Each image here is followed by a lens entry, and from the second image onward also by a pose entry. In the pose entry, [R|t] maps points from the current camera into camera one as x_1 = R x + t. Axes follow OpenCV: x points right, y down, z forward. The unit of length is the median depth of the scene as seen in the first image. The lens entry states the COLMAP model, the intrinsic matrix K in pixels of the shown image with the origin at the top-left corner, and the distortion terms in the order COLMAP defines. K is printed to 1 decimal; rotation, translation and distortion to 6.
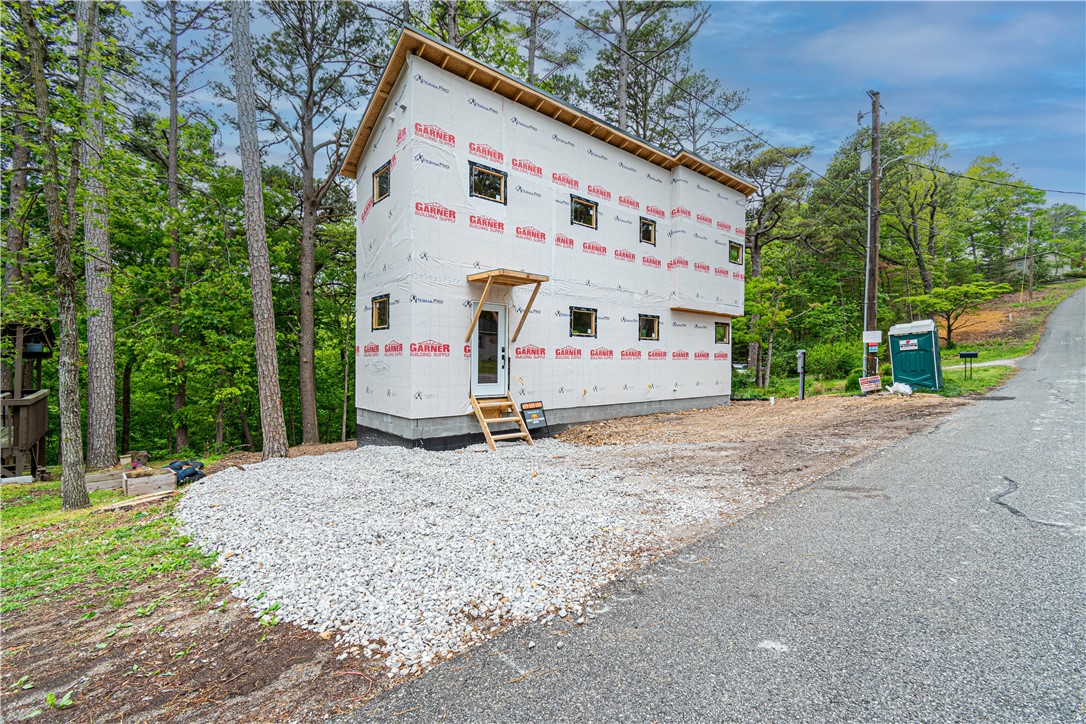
lens RADIAL K [[476.6, 0, 546.2], [0, 476.6, 365.4], [0, 0, 1]] dist [0.001896, -0.000026]
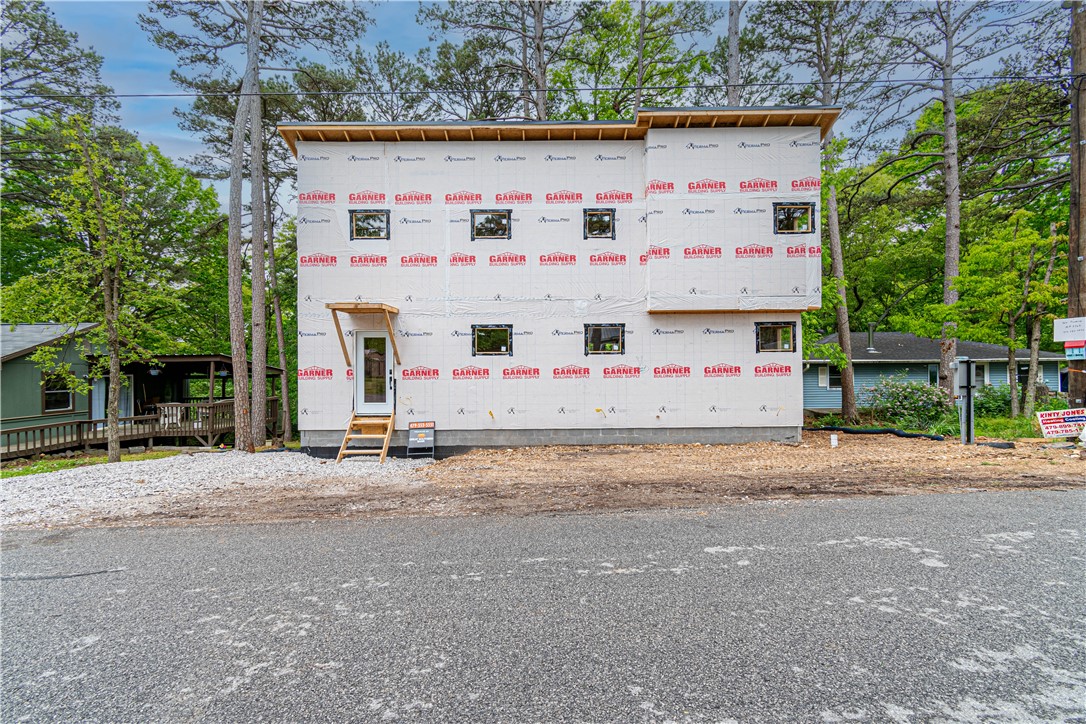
lens RADIAL K [[476.6, 0, 546.2], [0, 476.6, 365.4], [0, 0, 1]] dist [0.001896, -0.000026]
pose [[0.762244, -0.014317, -0.647131, 0.763394], [0.007343, 0.999882, -0.013471, -0.026594], [0.647248, 0.005516, 0.762260, 0.346244]]
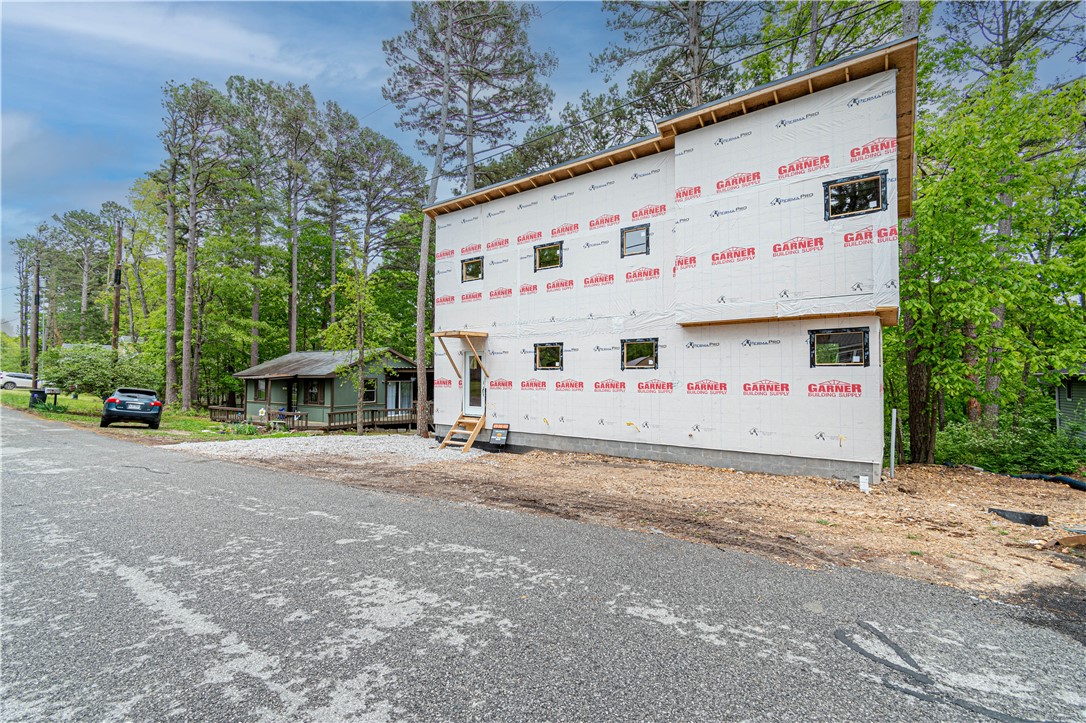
lens RADIAL K [[476.6, 0, 546.2], [0, 476.6, 364.9], [0, 0, 1]] dist [0.001896, -0.000026]
pose [[0.235570, -0.027396, -0.971471, 1.120012], [-0.007454, 0.999522, -0.029995, -0.038646], [0.971829, 0.014307, 0.235253, 0.733396]]
